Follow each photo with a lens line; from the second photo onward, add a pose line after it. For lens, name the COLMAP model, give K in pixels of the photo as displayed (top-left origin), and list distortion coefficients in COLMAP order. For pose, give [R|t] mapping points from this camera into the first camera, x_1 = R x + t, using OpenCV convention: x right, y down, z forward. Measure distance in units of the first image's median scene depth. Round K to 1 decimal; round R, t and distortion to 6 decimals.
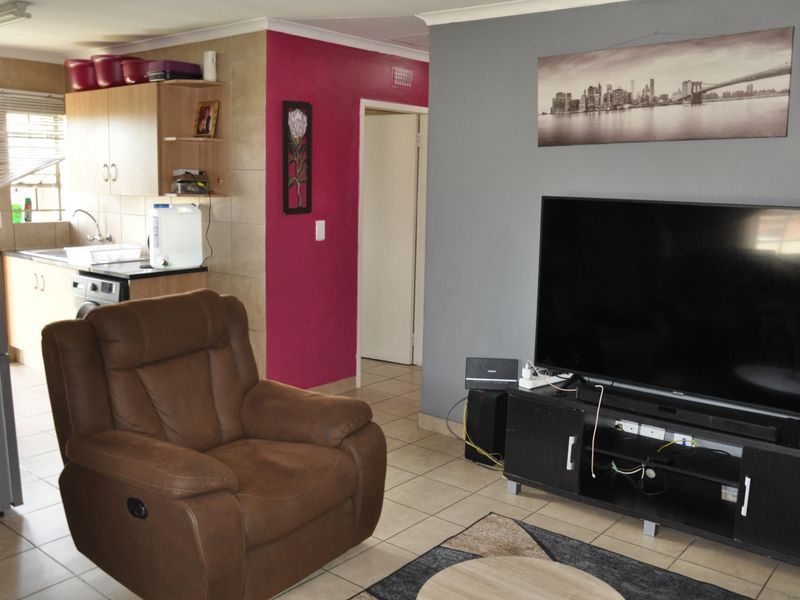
lens RADIAL K [[773.0, 0, 400.0], [0, 773.0, 300.0], [0, 0, 1]] dist [-0.133901, 0.201006]
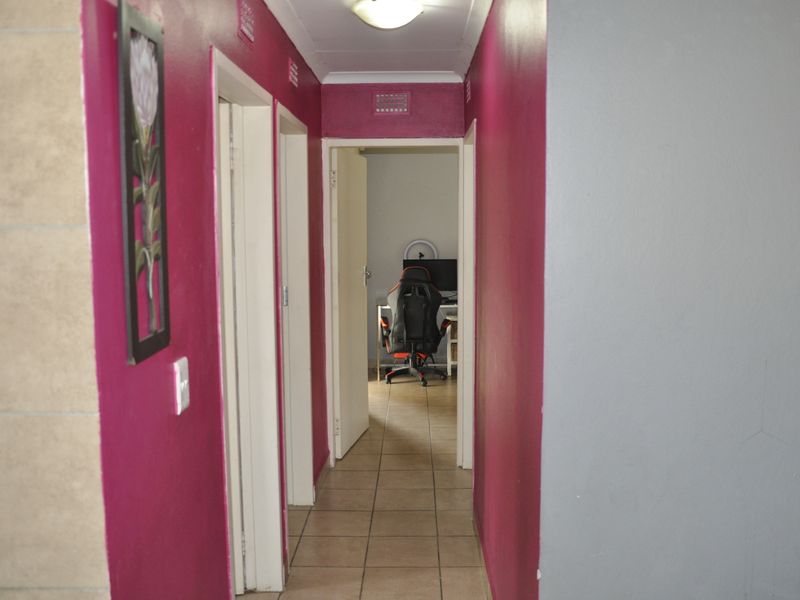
lens RADIAL K [[747.5, 0, 400.0], [0, 747.5, 300.0], [0, 0, 1]] dist [-0.123170, 0.135242]
pose [[0.790515, -0.095611, 0.604933, -0.242107], [0.116707, 0.993156, 0.004459, -0.125427], [-0.601220, 0.067075, 0.796264, 0.685115]]
